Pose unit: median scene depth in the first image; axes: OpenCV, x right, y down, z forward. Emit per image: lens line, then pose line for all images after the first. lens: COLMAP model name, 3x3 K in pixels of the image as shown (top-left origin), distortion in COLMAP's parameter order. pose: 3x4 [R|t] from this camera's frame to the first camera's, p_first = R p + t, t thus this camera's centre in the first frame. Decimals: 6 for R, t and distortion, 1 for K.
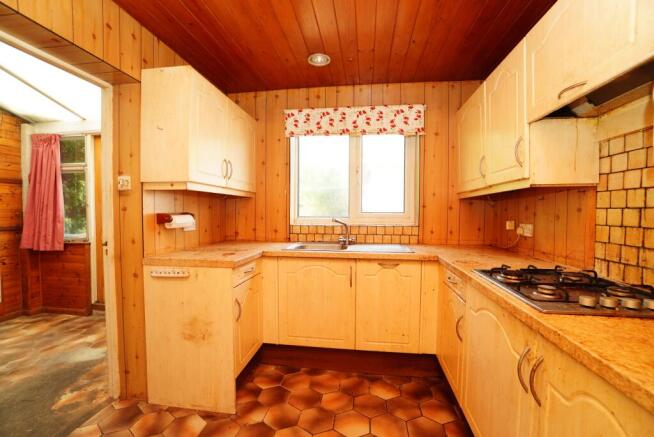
lens RADIAL K [[281.1, 0, 330.8], [0, 281.1, 220.8], [0, 0, 1]] dist [-0.025452, 0.002365]
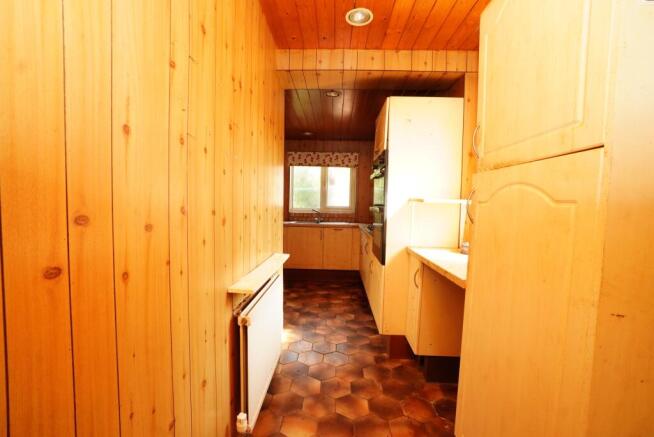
lens RADIAL K [[281.1, 0, 326.6], [0, 281.1, 220.2], [0, 0, 1]] dist [-0.025452, 0.002365]
pose [[0.995419, 0.010119, 0.095076, -0.069431], [-0.011903, 0.999763, 0.018212, 0.027970], [-0.094870, -0.019260, 0.995303, -0.846231]]
